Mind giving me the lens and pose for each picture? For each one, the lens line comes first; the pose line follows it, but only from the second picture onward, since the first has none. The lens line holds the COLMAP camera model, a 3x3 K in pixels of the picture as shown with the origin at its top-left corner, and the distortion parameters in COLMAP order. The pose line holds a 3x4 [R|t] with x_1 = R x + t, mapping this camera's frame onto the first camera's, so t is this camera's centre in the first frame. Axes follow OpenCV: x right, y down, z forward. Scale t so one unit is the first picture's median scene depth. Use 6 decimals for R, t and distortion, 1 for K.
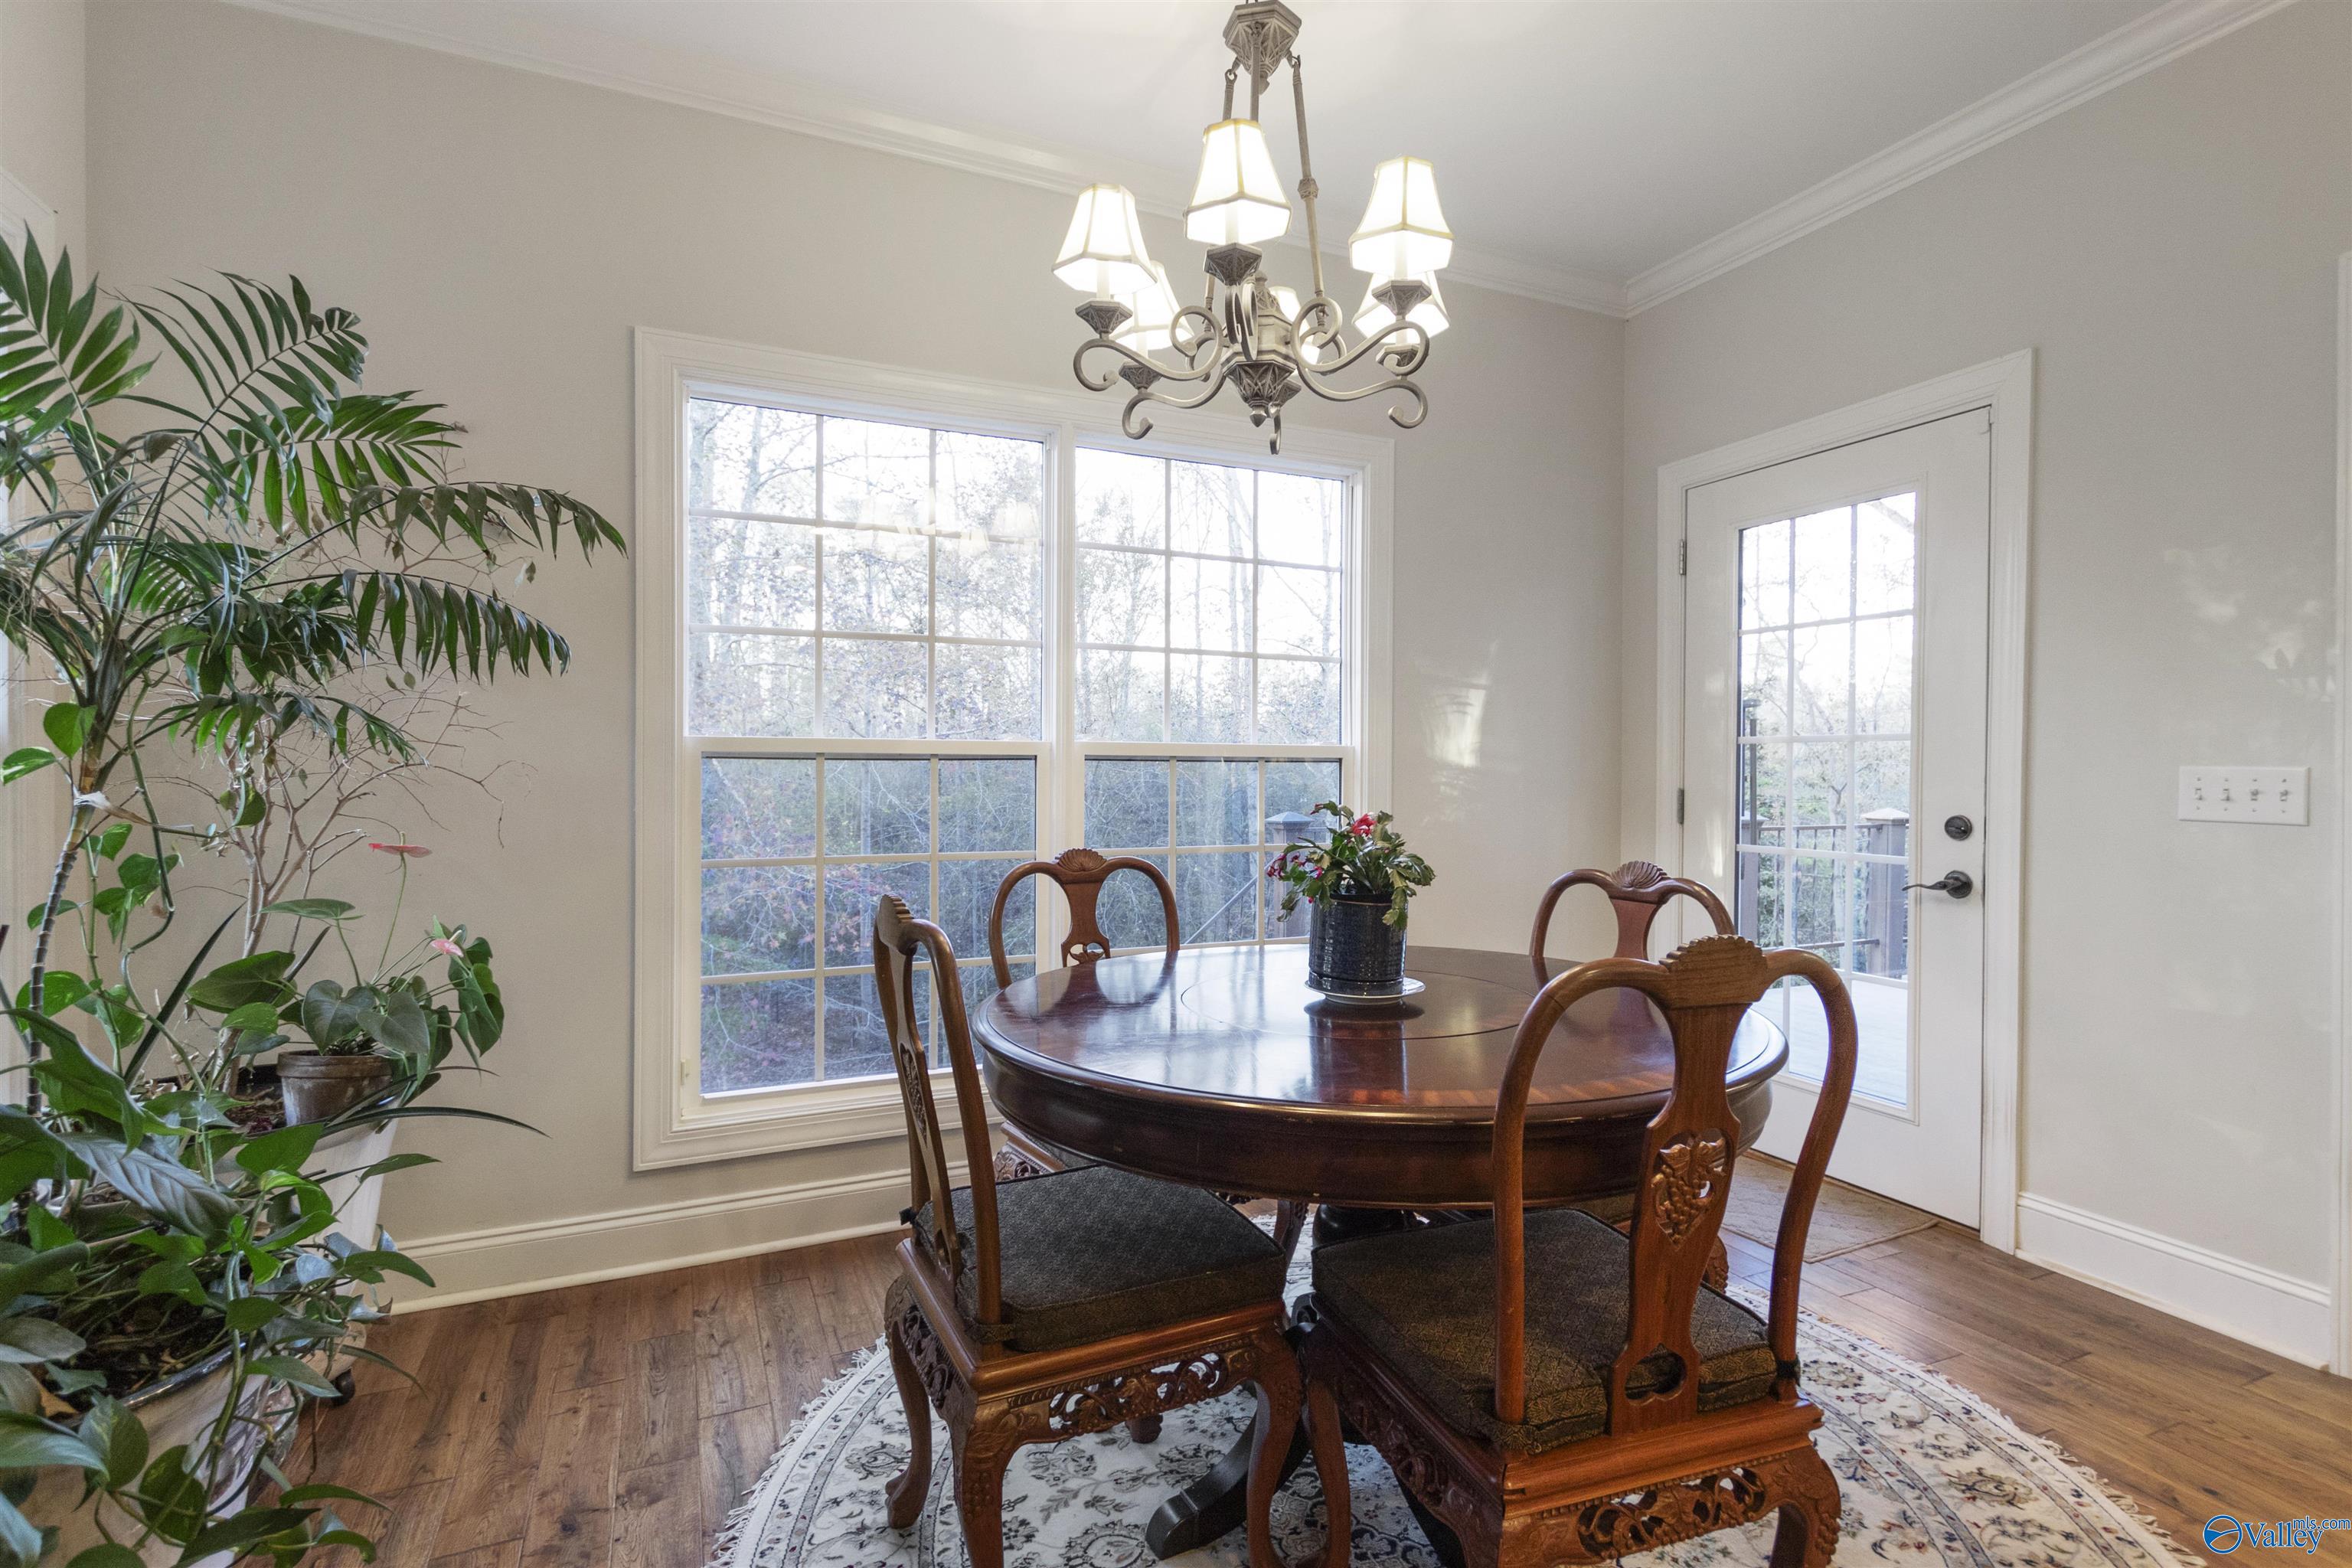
lens RADIAL K [[1103.2, 0, 1176.0], [0, 1103.2, 784.0], [0, 0, 1]] dist [0.014841, -0.000278]
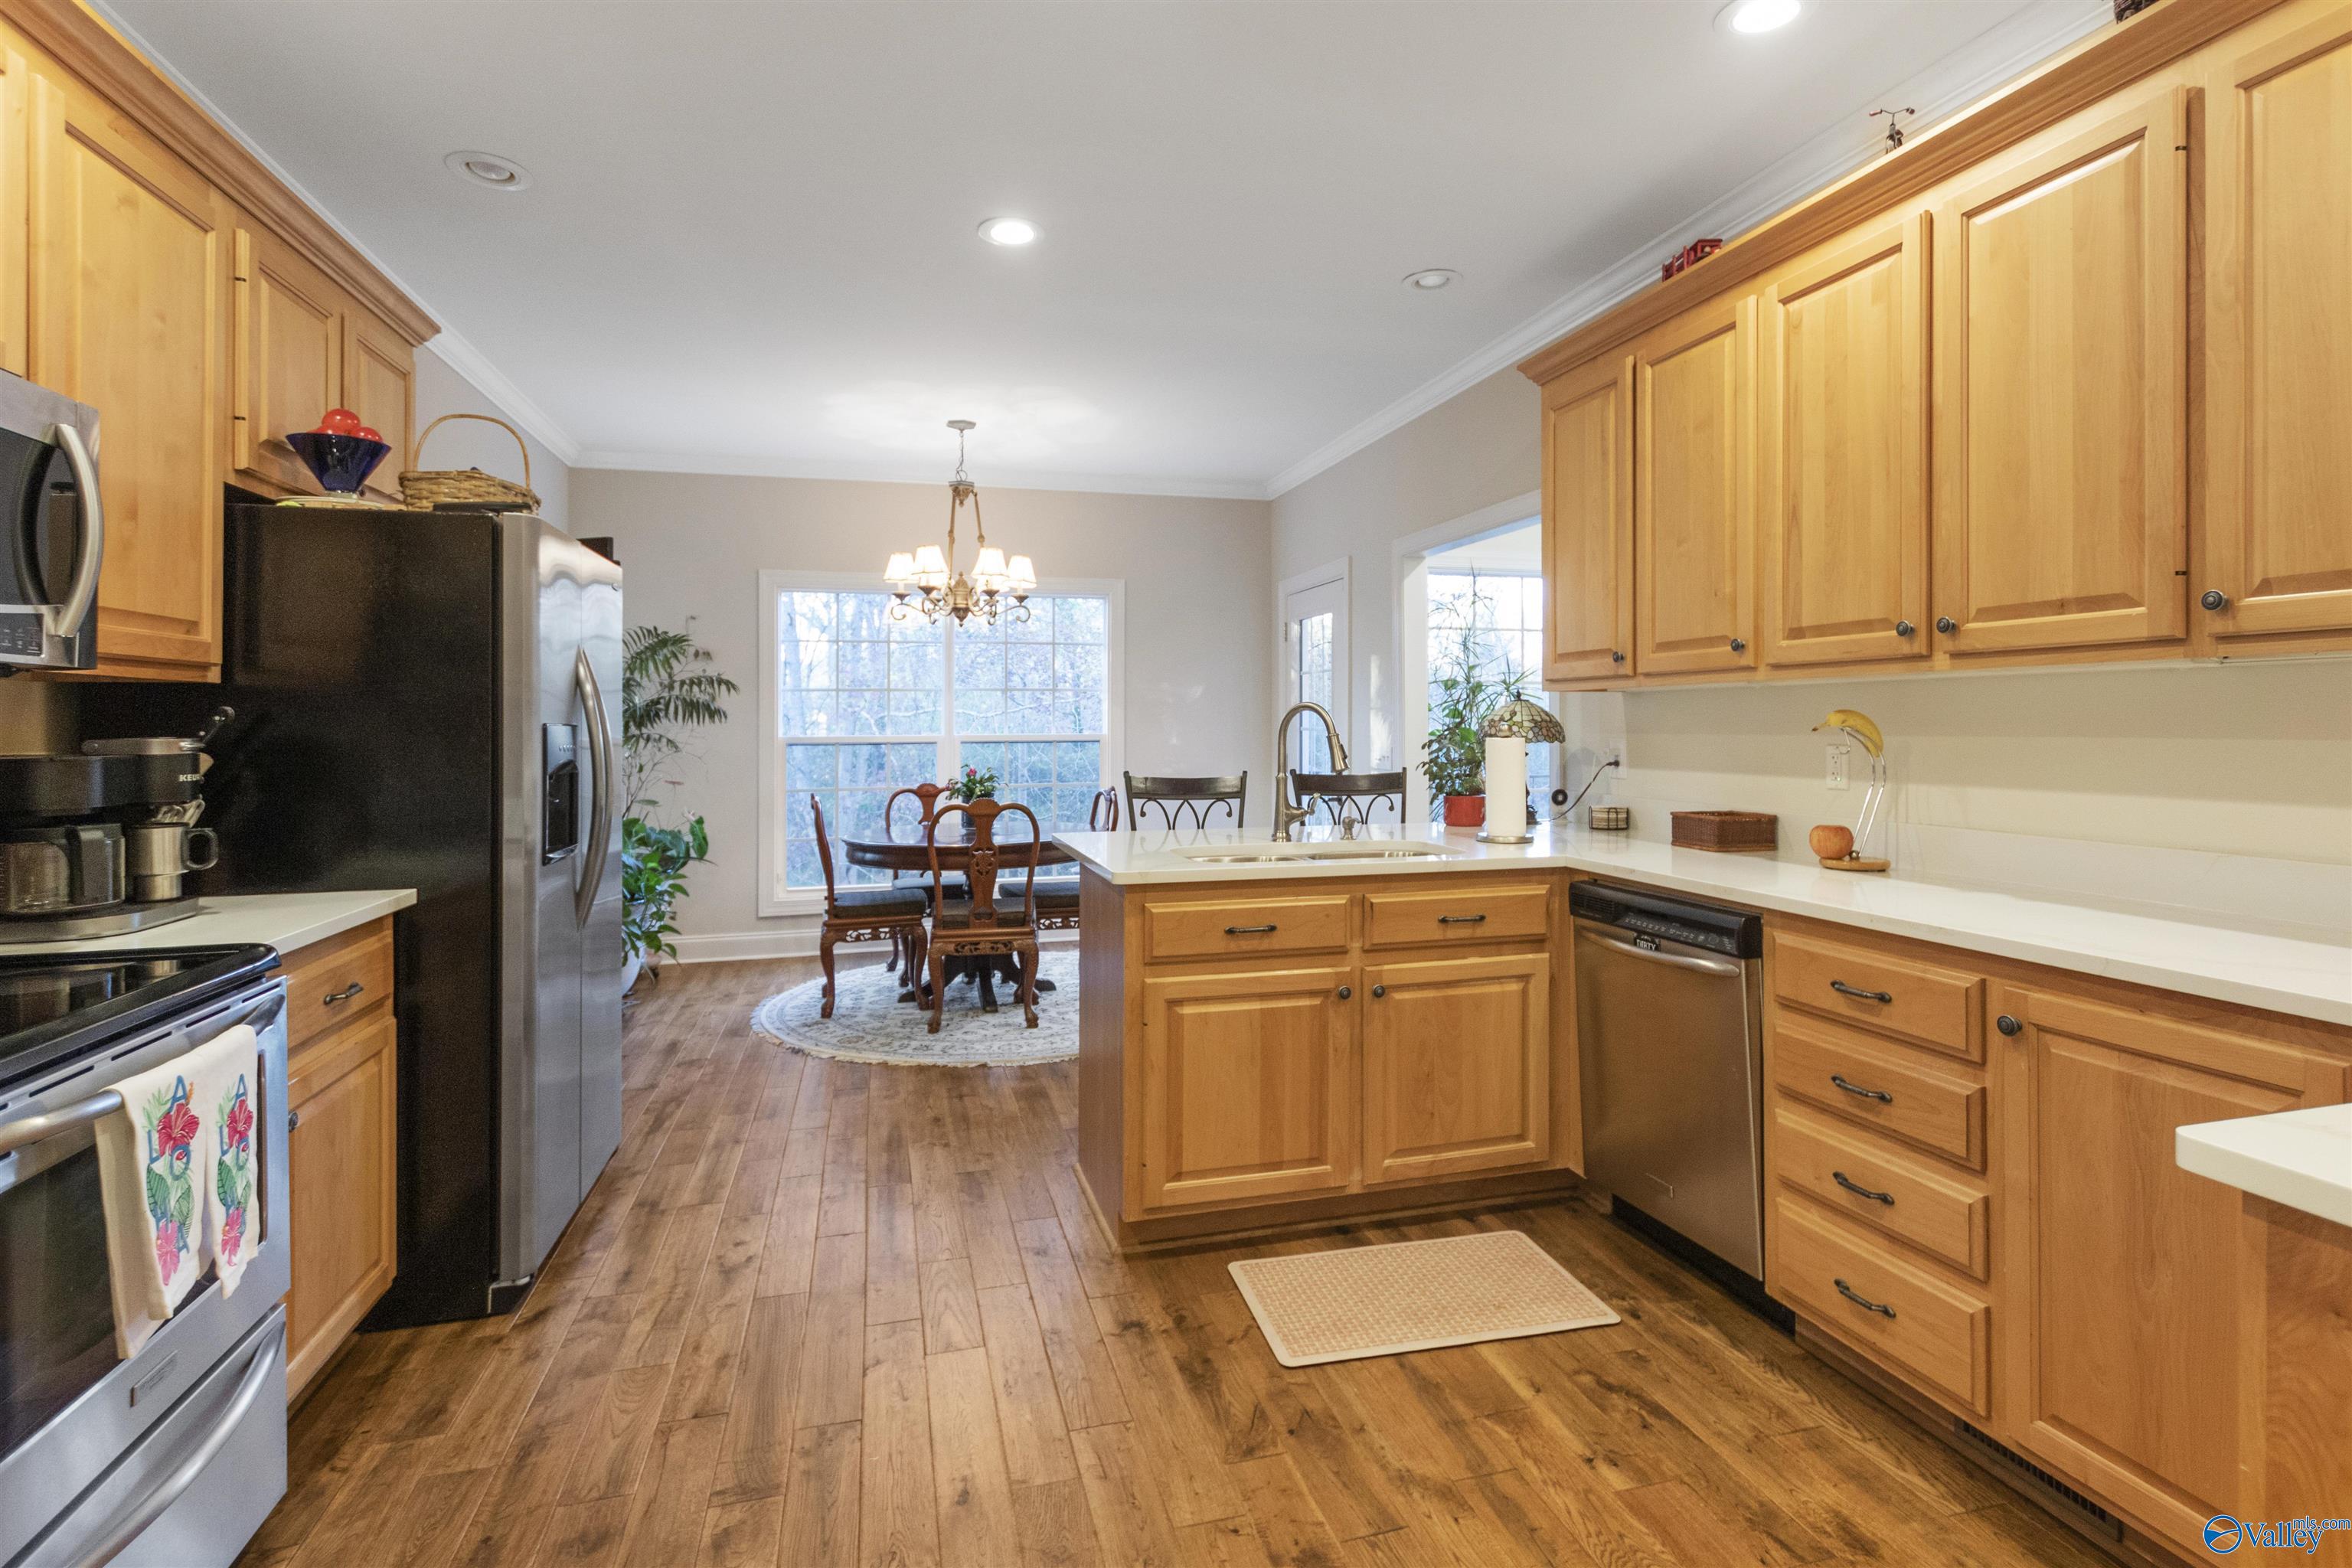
lens RADIAL K [[1109.9, 0, 1187.9], [0, 1109.9, 704.0], [0, 0, 1]] dist [0.011733, -0.000337]
pose [[0.987926, -0.010815, -0.154550, 1.030808], [0.006318, 0.999543, -0.029560, -0.047146], [0.154799, 0.028227, 0.987543, -1.597659]]
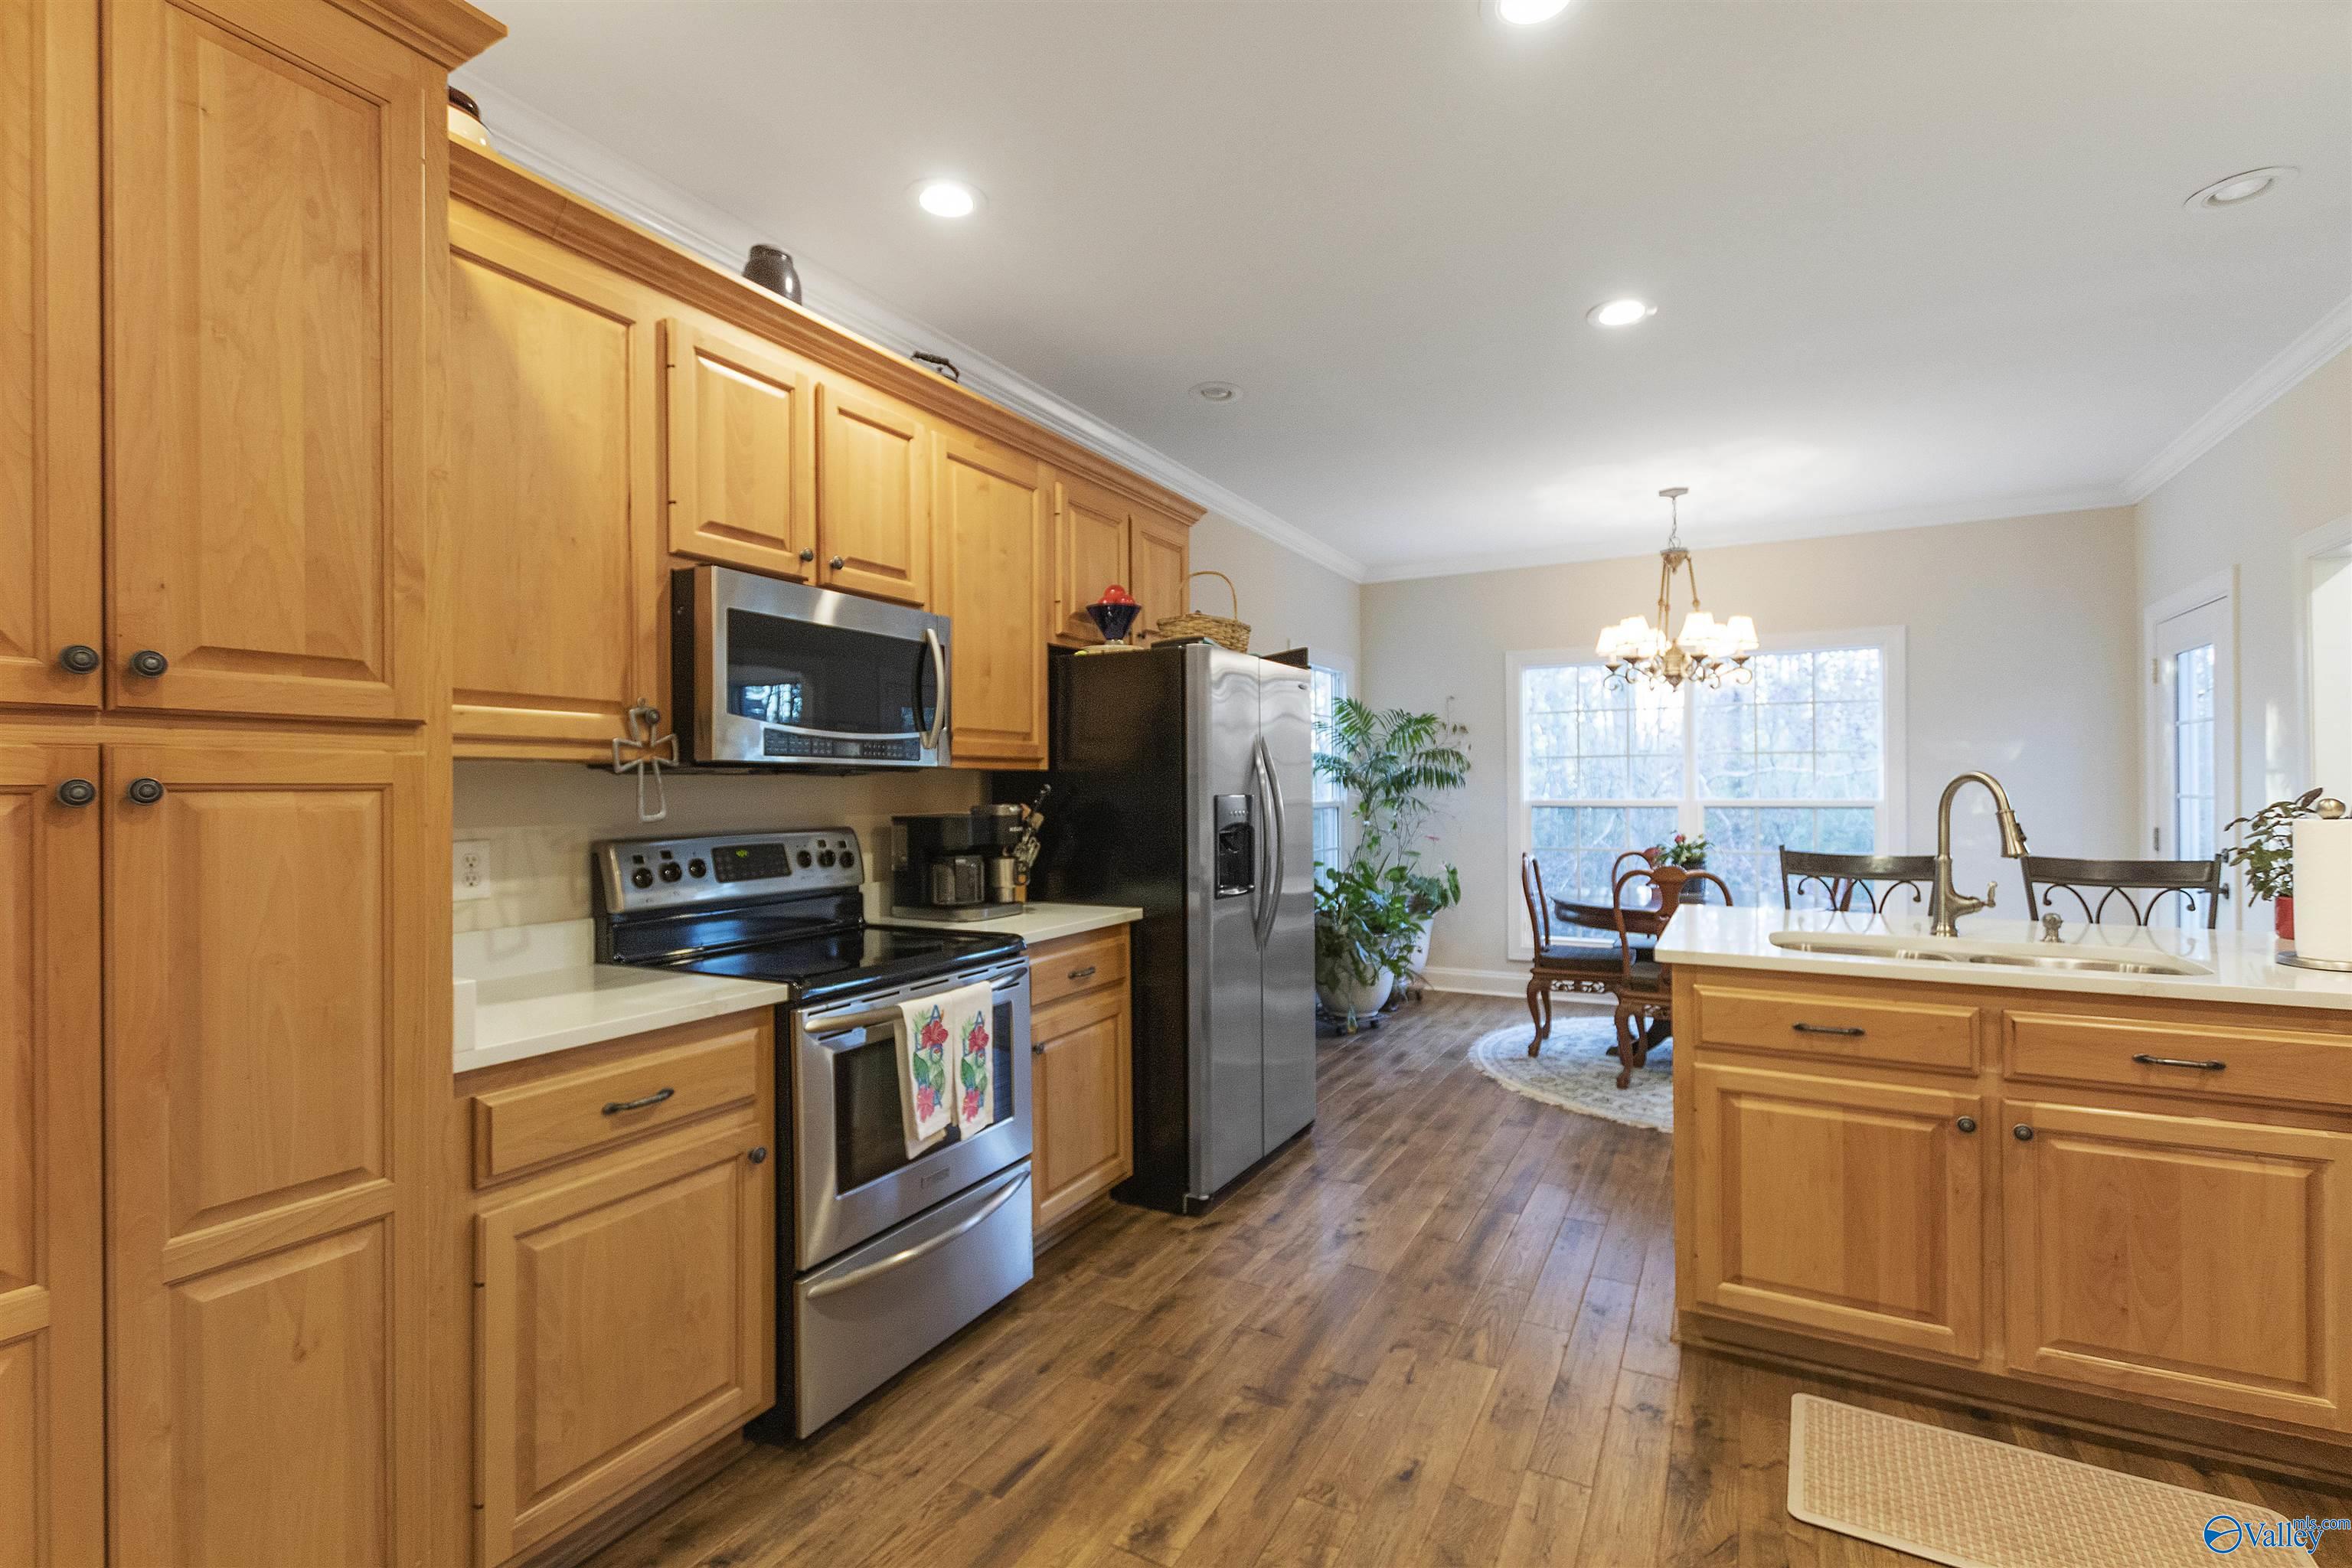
lens RADIAL K [[1035.2, 0, 1222.0], [0, 1035.2, 770.9], [0, 0, 1]] dist [0.019929, -0.006278]
pose [[0.630444, -0.019572, -0.775988, 1.348049], [-0.000746, 0.999666, -0.025819, -0.062532], [0.776234, 0.016856, 0.630219, -1.476701]]
